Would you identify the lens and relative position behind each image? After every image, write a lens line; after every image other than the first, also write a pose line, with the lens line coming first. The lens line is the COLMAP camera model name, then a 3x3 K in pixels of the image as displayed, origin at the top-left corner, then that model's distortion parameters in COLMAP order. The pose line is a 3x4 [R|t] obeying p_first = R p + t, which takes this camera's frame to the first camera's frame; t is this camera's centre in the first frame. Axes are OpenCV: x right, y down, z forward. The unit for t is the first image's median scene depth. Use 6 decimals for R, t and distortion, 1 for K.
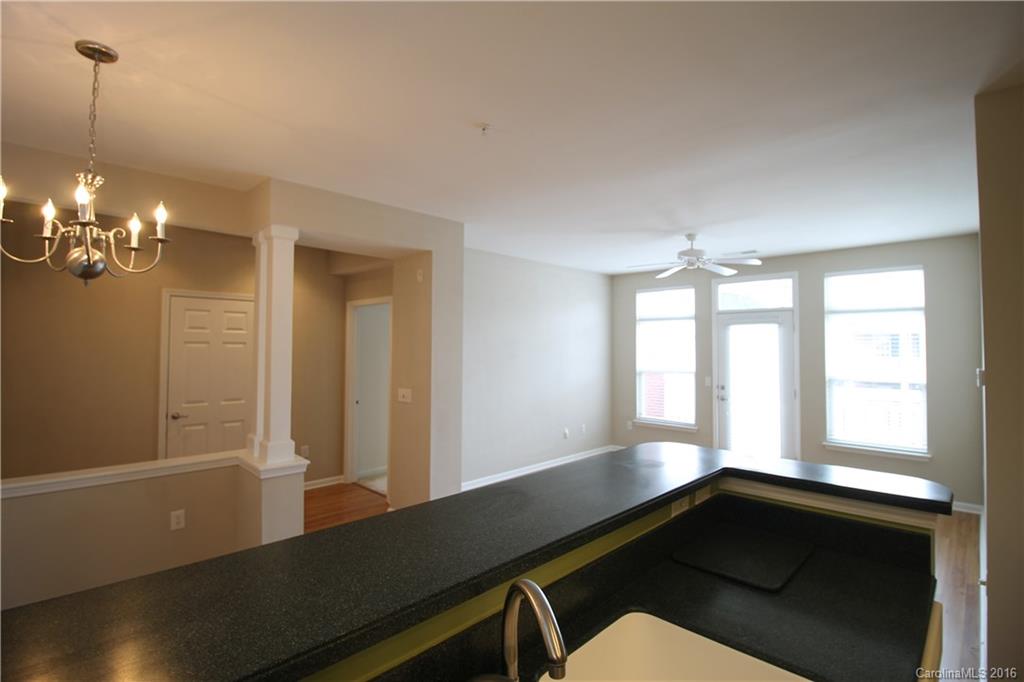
lens RADIAL K [[490.3, 0, 518.7], [0, 490.3, 341.2], [0, 0, 1]] dist [-0.001381, -0.000784]
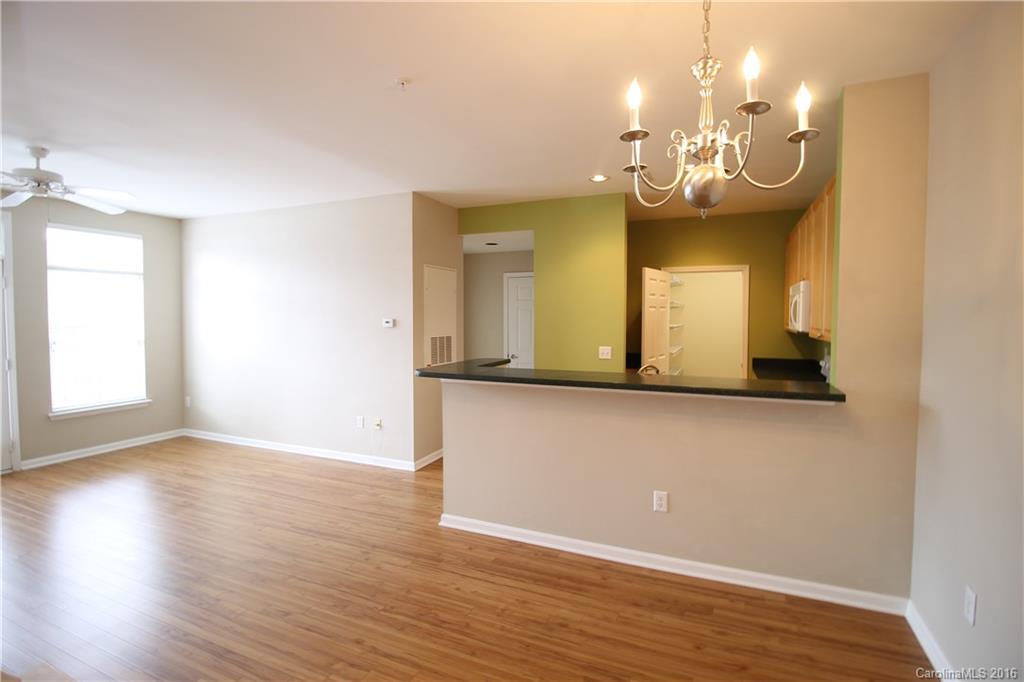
lens RADIAL K [[490.3, 0, 518.7], [0, 490.3, 341.2], [0, 0, 1]] dist [-0.001381, -0.000784]
pose [[-0.341274, -0.060421, 0.938020, -0.447961], [-0.024503, 0.998165, 0.055380, 0.004425], [-0.939644, -0.004084, -0.342128, 0.455736]]
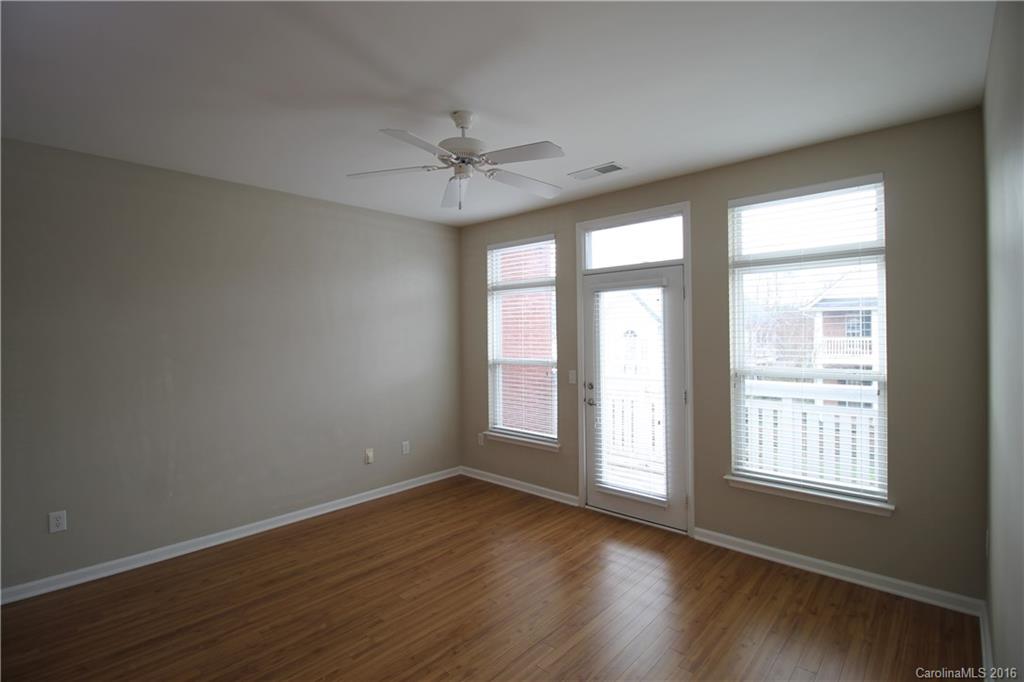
lens RADIAL K [[493.9, 0, 512.0], [0, 493.9, 341.0], [0, 0, 1]] dist [0.001161, 0.000099]
pose [[0.999406, -0.016046, 0.030485, 0.302535], [0.015141, 0.999445, 0.029678, 0.012354], [-0.030944, -0.029198, 0.999095, 0.350514]]
